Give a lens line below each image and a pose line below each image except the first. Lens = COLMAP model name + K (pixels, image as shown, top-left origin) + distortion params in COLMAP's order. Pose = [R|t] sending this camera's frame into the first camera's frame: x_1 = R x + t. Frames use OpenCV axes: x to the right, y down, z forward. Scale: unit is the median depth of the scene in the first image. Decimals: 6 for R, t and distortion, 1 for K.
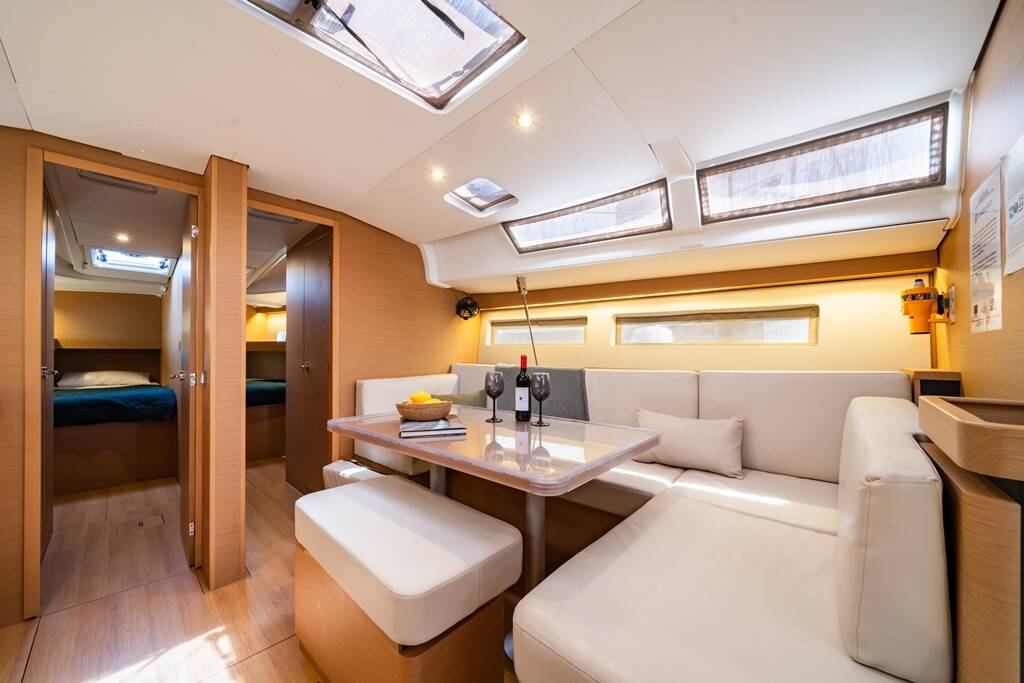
lens RADIAL K [[394.8, 0, 515.6], [0, 394.8, 348.4], [0, 0, 1]] dist [-0.001597, -0.000183]
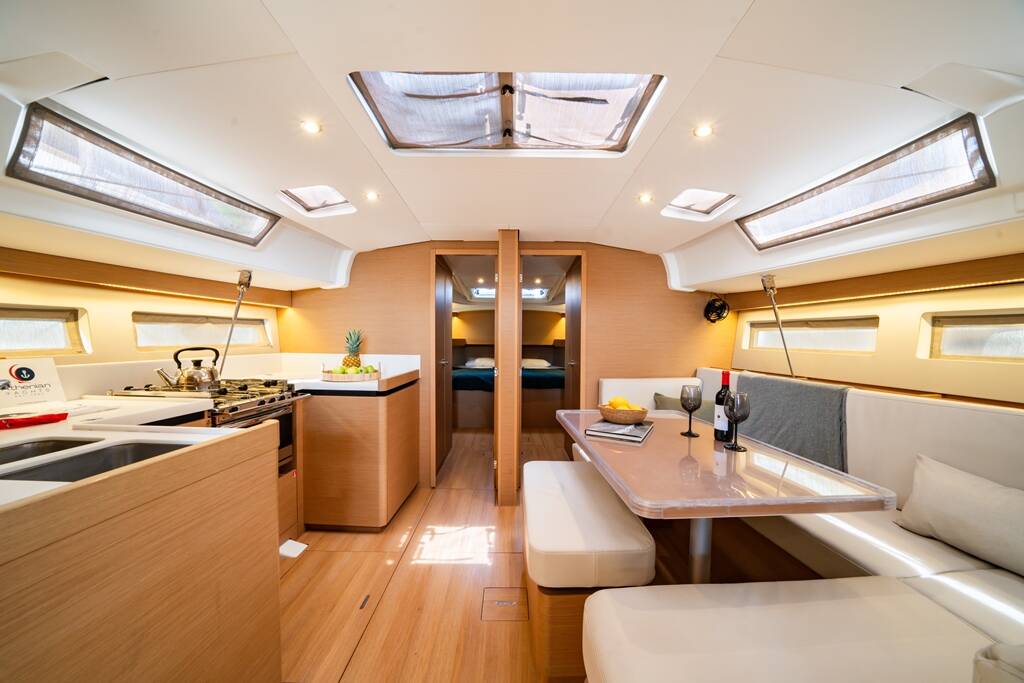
lens RADIAL K [[389.3, 0, 512.0], [0, 389.3, 341.5], [0, 0, 1]] dist [-0.014974, 0.000022]
pose [[0.658904, 0.016378, -0.752049, 0.317098], [0.007719, 0.999563, 0.028531, -0.069890], [0.752188, -0.024604, 0.658489, 0.013704]]
